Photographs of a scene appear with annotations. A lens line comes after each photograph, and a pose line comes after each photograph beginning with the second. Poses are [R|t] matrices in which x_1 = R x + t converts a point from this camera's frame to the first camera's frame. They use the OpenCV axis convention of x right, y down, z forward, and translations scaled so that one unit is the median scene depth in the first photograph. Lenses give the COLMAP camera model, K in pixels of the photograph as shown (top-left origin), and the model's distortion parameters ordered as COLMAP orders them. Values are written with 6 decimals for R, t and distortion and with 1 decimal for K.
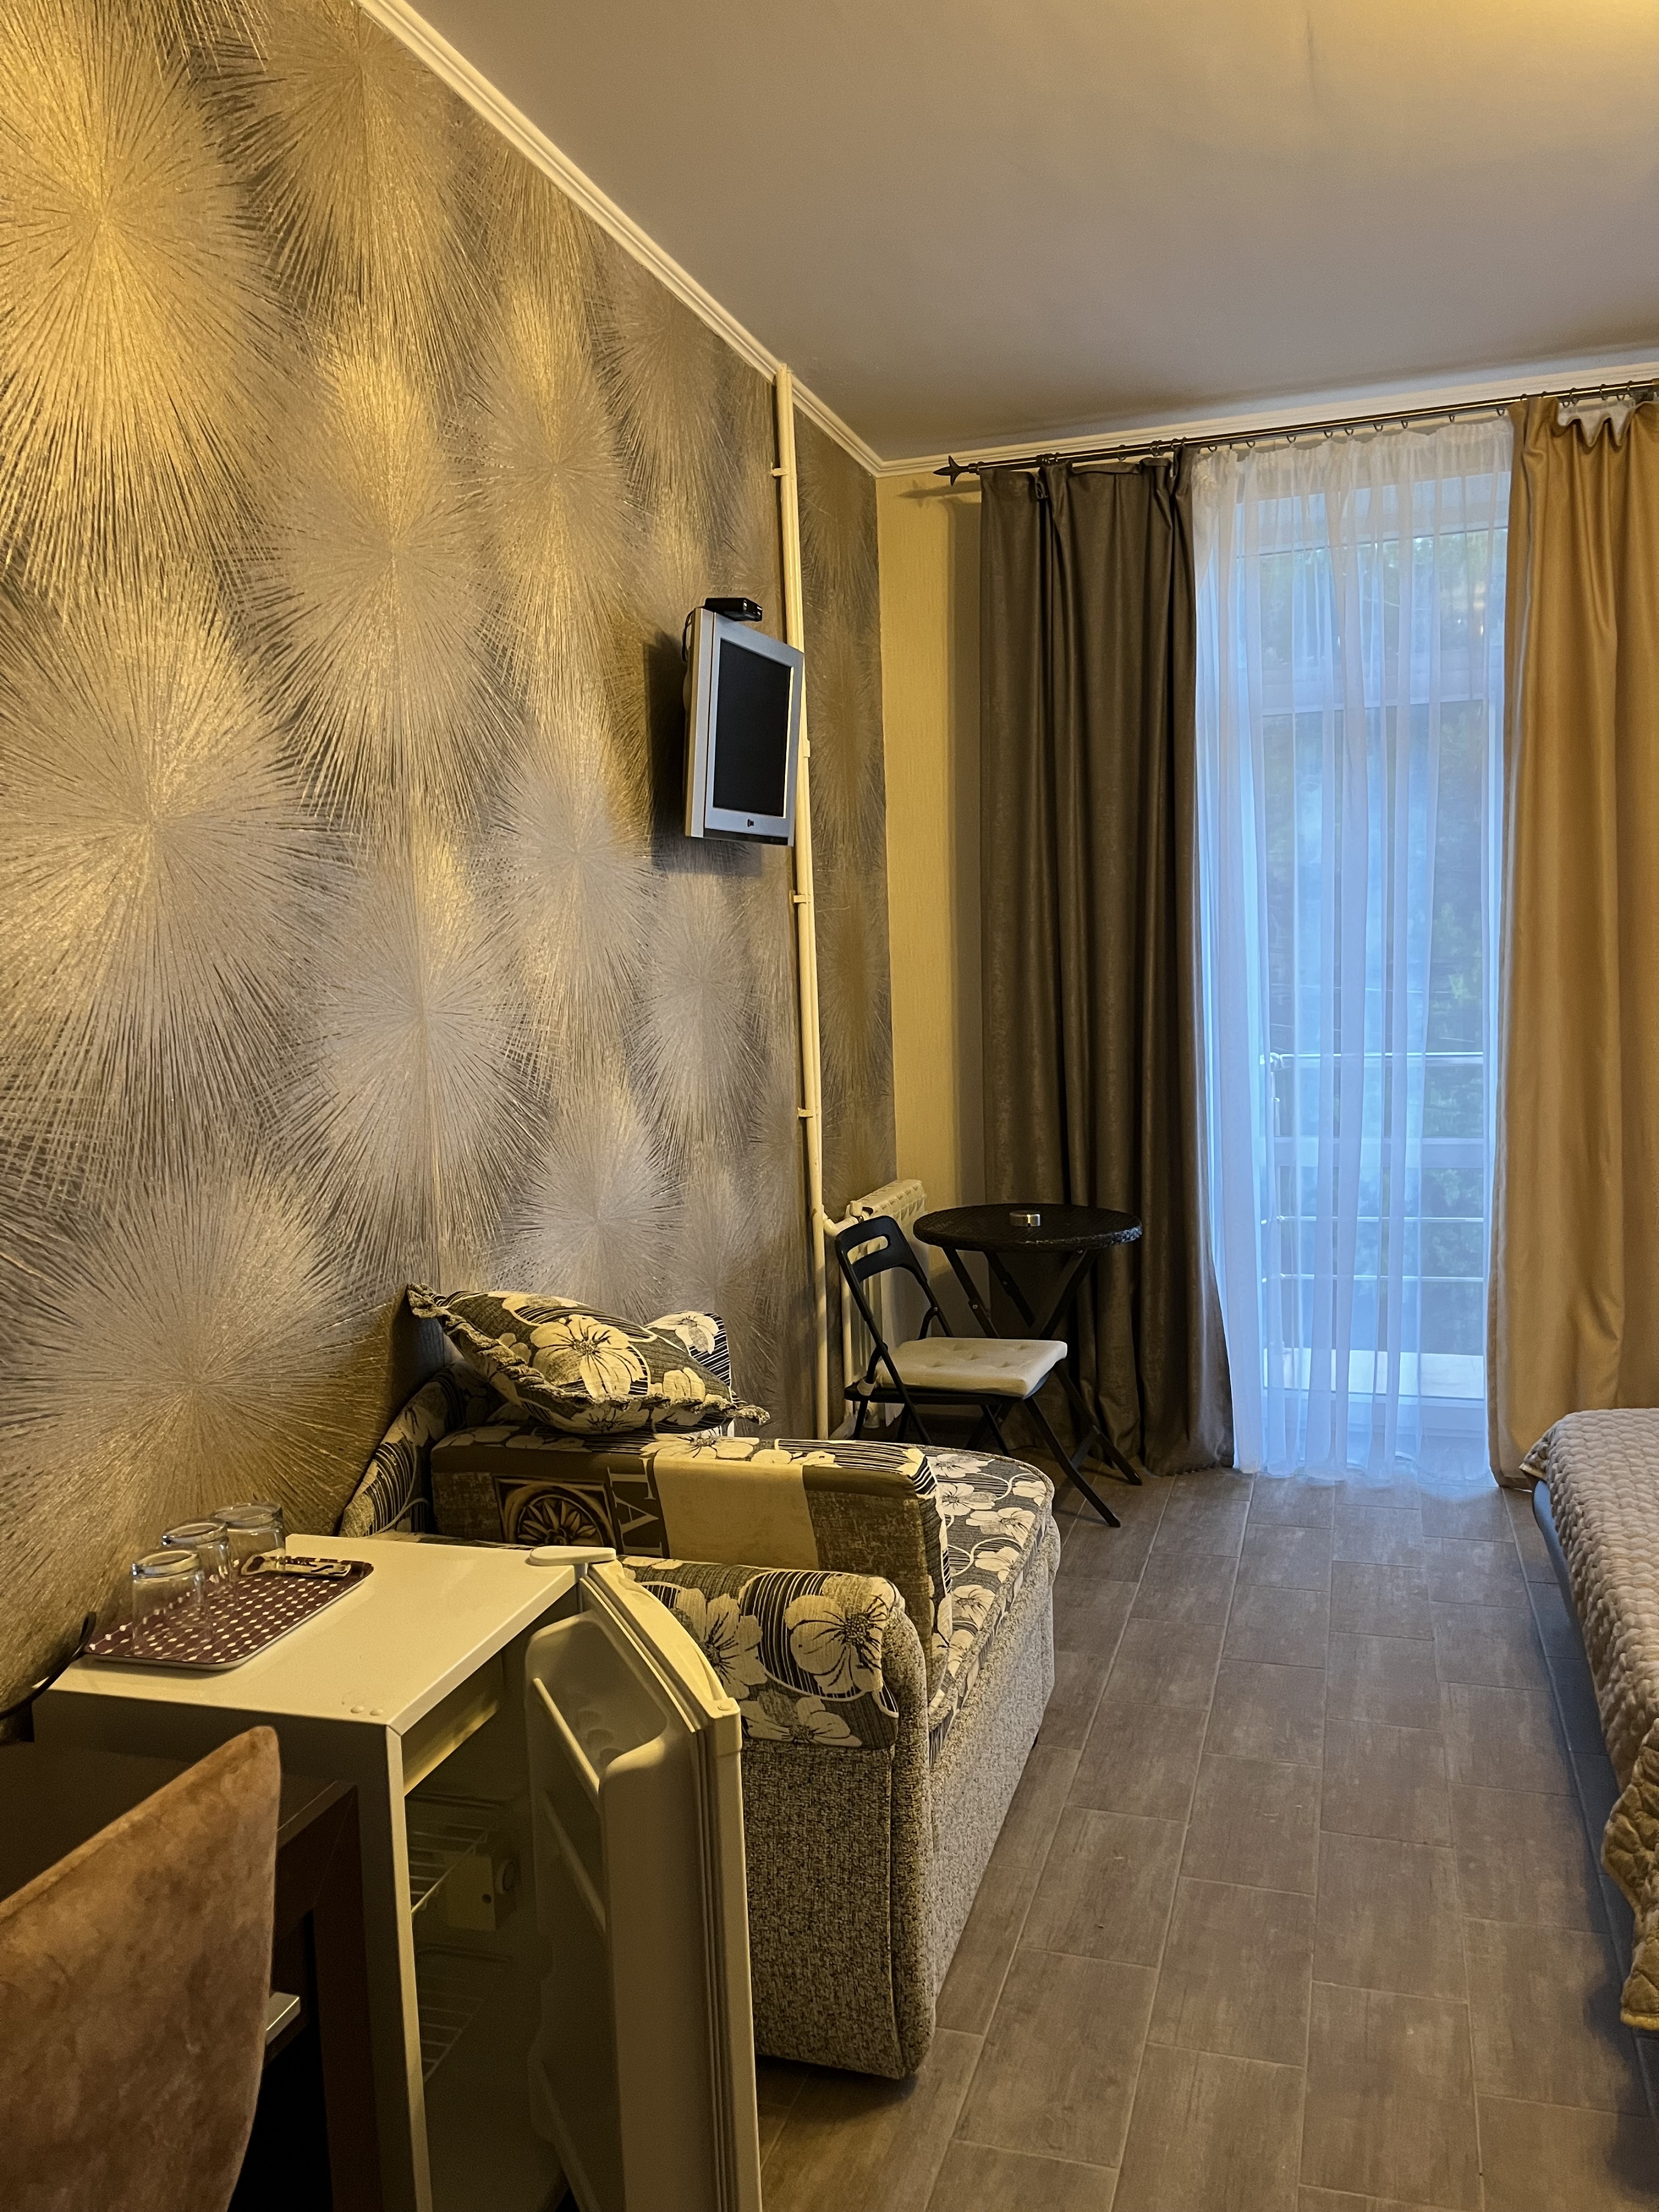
lens RADIAL K [[1664.0, 0, 829.5], [0, 1664.0, 1106.0], [0, 0, 1]] dist [0.064407, -0.077632]
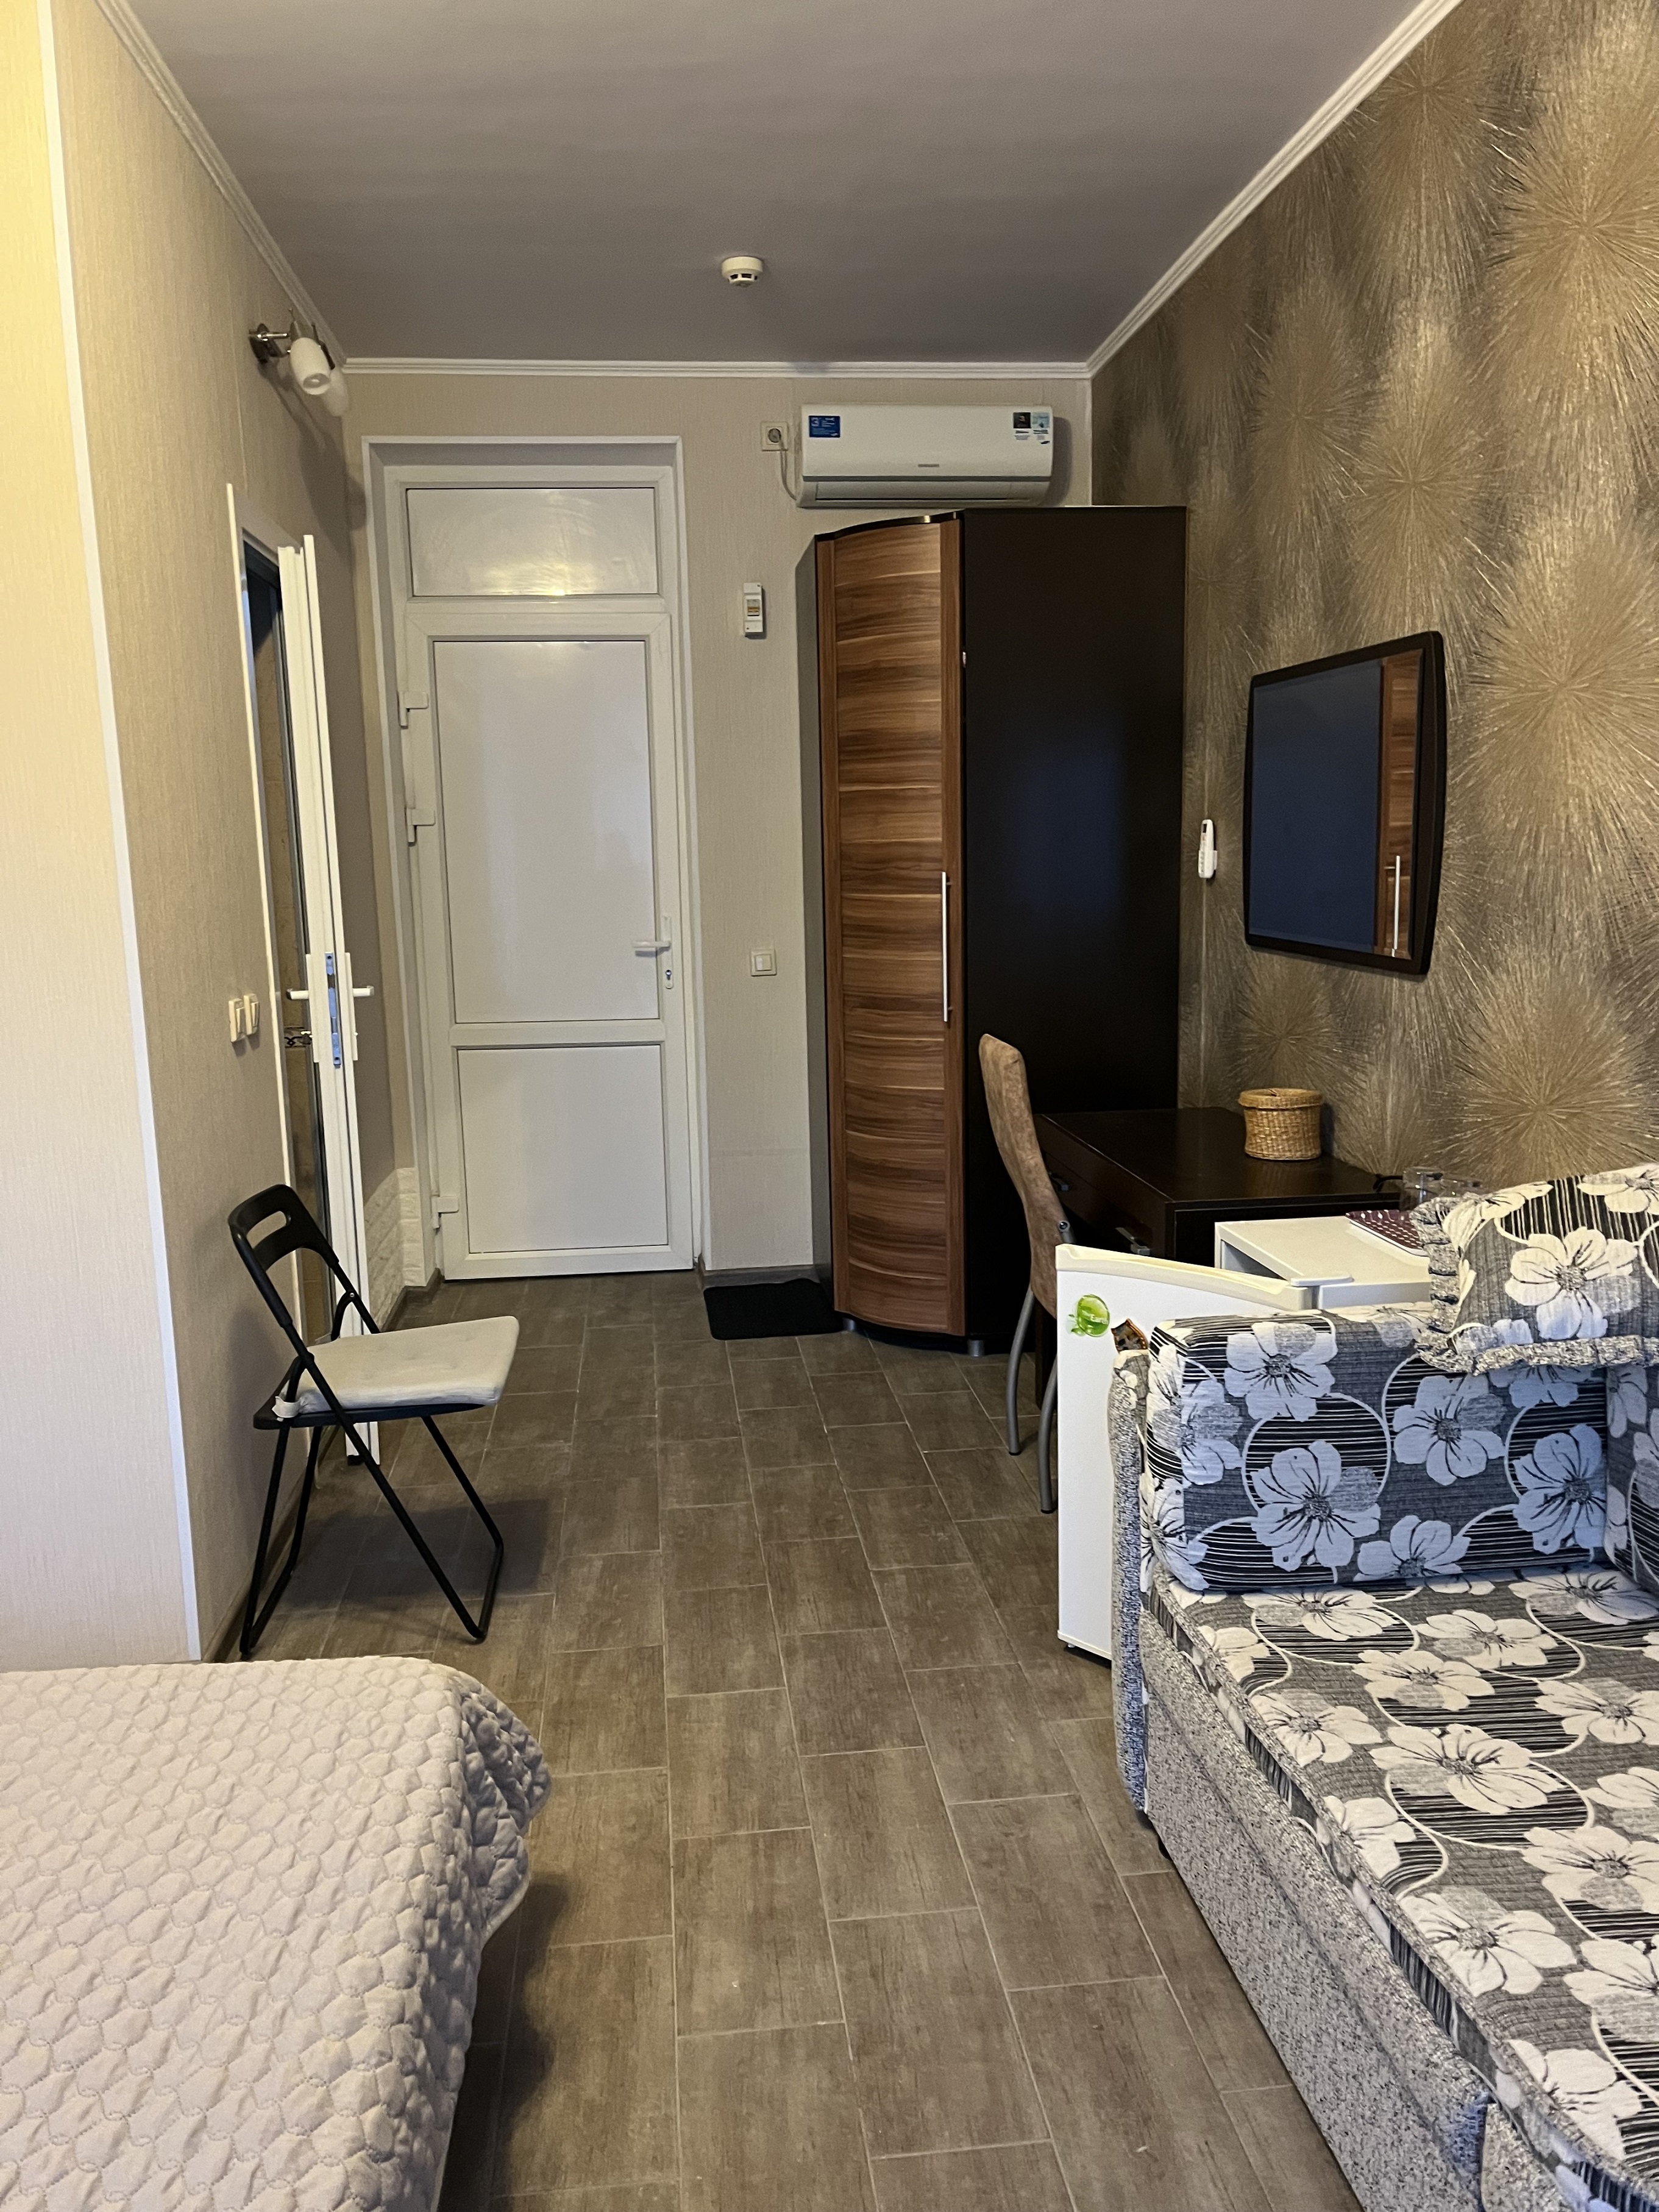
lens RADIAL K [[1664.0, 0, 829.5], [0, 1664.0, 1106.0], [0, 0, 1]] dist [0.064407, -0.077632]
pose [[-0.911579, 0.122082, -0.392581, 0.401941], [0.010473, 0.961480, 0.274675, -0.129940], [0.410992, 0.246276, -0.877744, 1.145067]]
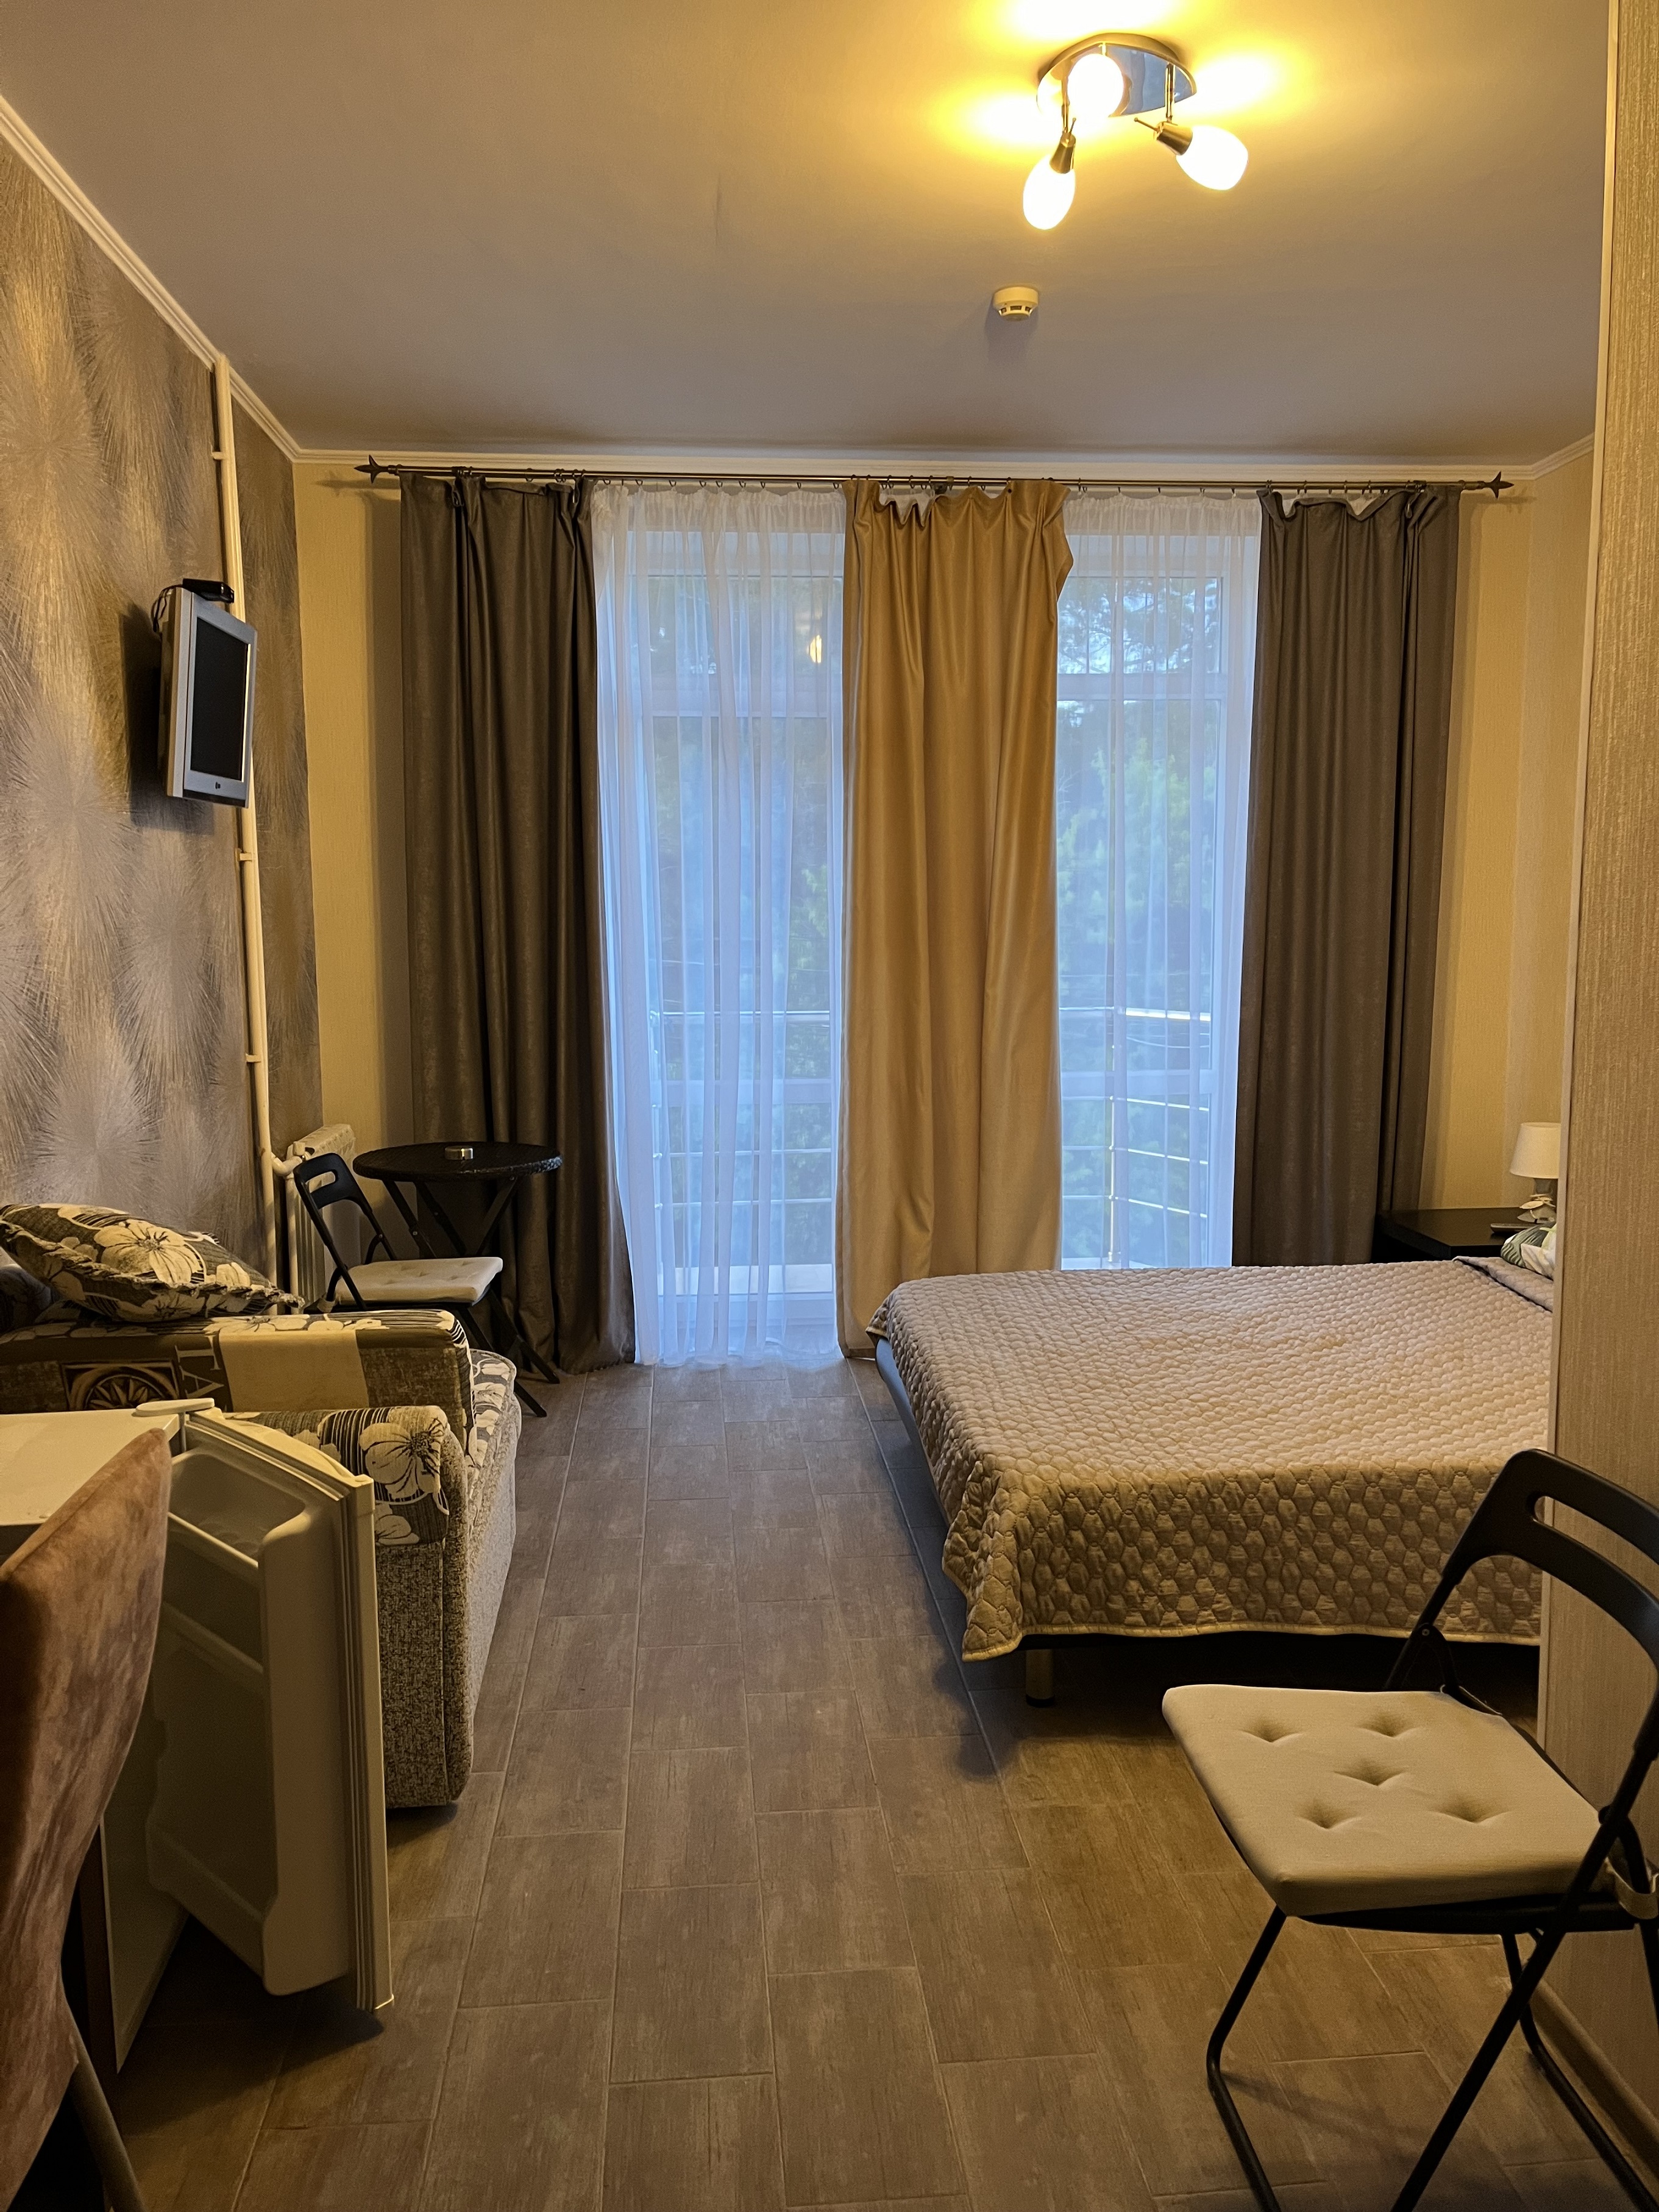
lens RADIAL K [[1664.0, 0, 829.5], [0, 1664.0, 1106.0], [0, 0, 1]] dist [0.064407, -0.077632]
pose [[0.922131, -0.017792, 0.386469, -0.105931], [0.011292, 0.999754, 0.019083, 0.021793], [-0.386713, -0.013233, 0.922105, -0.161141]]
